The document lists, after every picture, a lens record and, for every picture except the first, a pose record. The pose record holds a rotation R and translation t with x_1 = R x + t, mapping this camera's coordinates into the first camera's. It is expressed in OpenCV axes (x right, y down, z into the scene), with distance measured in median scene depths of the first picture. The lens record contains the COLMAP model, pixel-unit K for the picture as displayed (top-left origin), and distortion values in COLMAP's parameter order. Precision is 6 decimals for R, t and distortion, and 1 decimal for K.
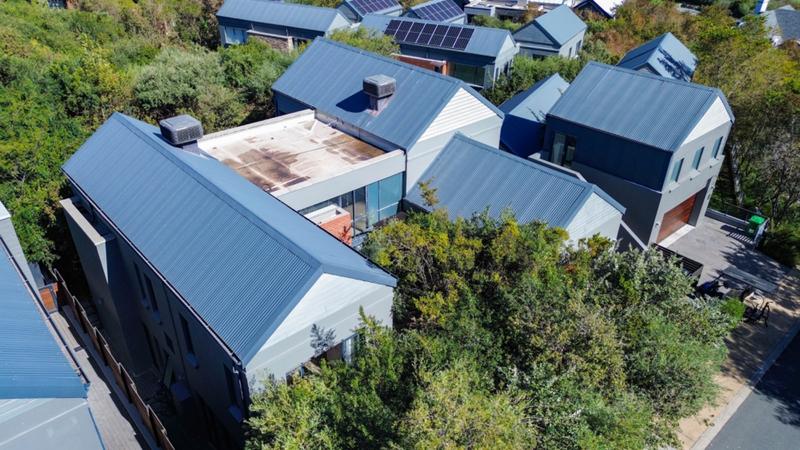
lens RADIAL K [[569.6, 0, 398.2], [0, 569.6, 225.2], [0, 0, 1]] dist [0.028120, -0.008072]
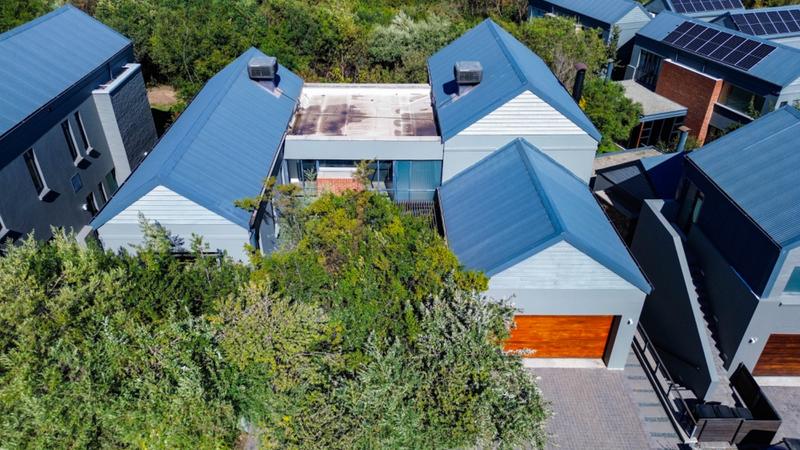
lens RADIAL K [[569.6, 0, 397.0], [0, 569.6, 224.9], [0, 0, 1]] dist [0.028120, -0.008072]
pose [[0.754469, 0.346924, -0.557154, 0.507499], [-0.334137, 0.933669, 0.128898, -0.086031], [0.564915, 0.088917, 0.820344, 0.157132]]
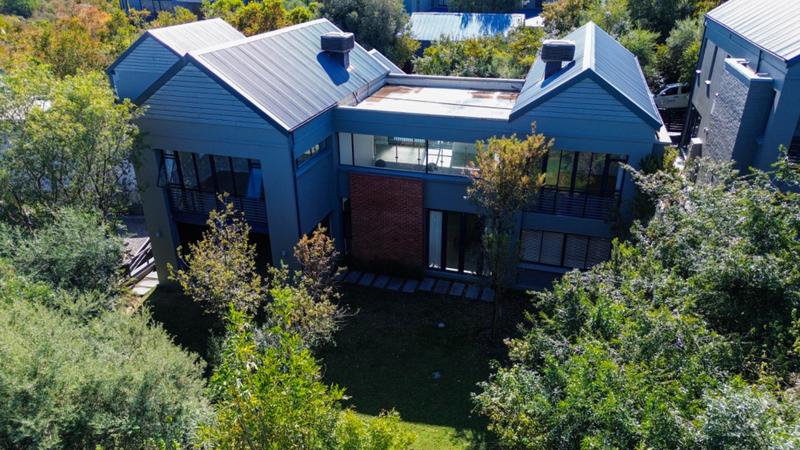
lens RADIAL K [[569.6, 0, 401.8], [0, 569.6, 226.8], [0, 0, 1]] dist [0.028120, -0.008072]
pose [[-0.521125, -0.374213, 0.767068, -0.910018], [0.440143, 0.652189, 0.617190, -0.574154], [-0.731234, 0.659253, -0.175165, 1.281367]]
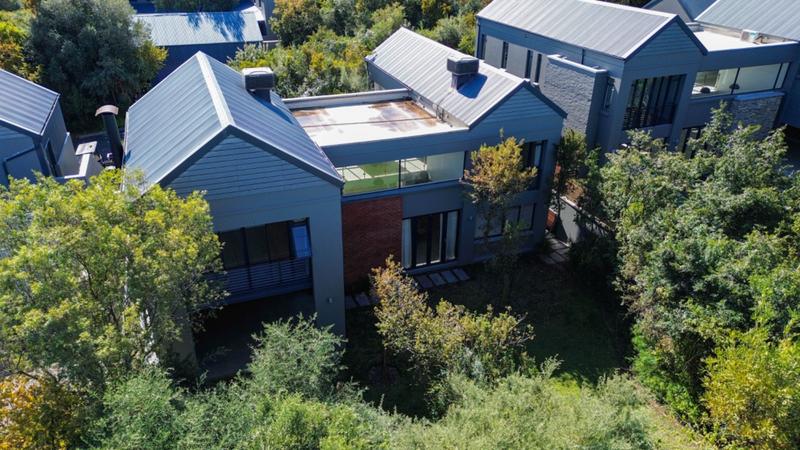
lens RADIAL K [[569.6, 0, 393.1], [0, 569.6, 223.2], [0, 0, 1]] dist [0.028120, -0.008072]
pose [[-0.927290, -0.186206, 0.324747, -0.566161], [0.183163, 0.530887, 0.827412, -0.833305], [-0.326473, 0.826732, -0.458180, 1.530564]]
